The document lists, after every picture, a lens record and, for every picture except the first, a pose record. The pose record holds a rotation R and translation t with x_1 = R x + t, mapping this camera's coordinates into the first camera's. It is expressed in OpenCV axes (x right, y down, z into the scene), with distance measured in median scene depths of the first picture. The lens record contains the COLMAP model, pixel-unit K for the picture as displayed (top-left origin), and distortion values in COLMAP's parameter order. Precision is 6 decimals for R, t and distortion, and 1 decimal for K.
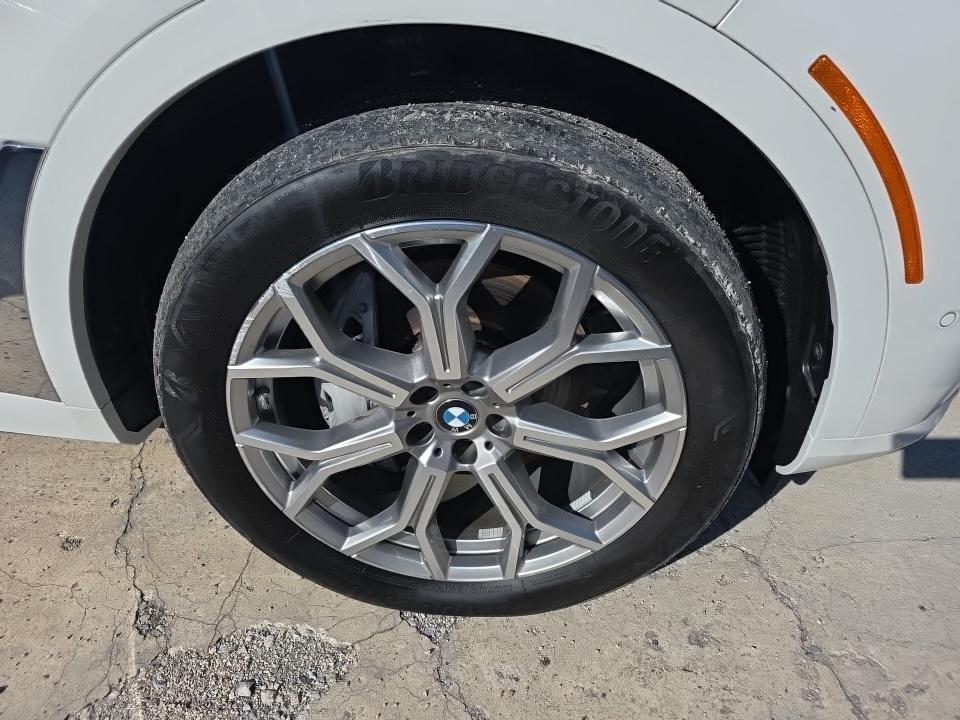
lens RADIAL K [[662.3, 0, 483.9], [0, 662.3, 361.8], [0, 0, 1]] dist [0.051364, -0.051241]
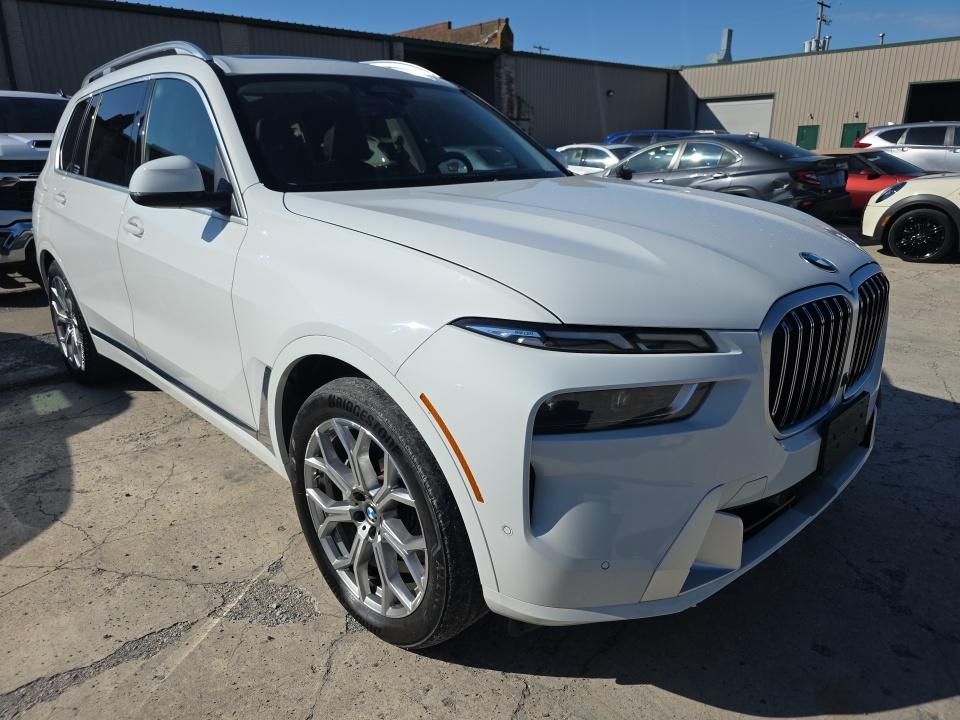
lens RADIAL K [[662.3, 0, 483.9], [0, 662.3, 361.8], [0, 0, 1]] dist [0.051364, -0.051241]
pose [[0.740983, 0.173817, -0.648638, 1.492028], [-0.350989, 0.923724, -0.153426, -0.160541], [0.572495, 0.341352, 0.745472, -0.536383]]
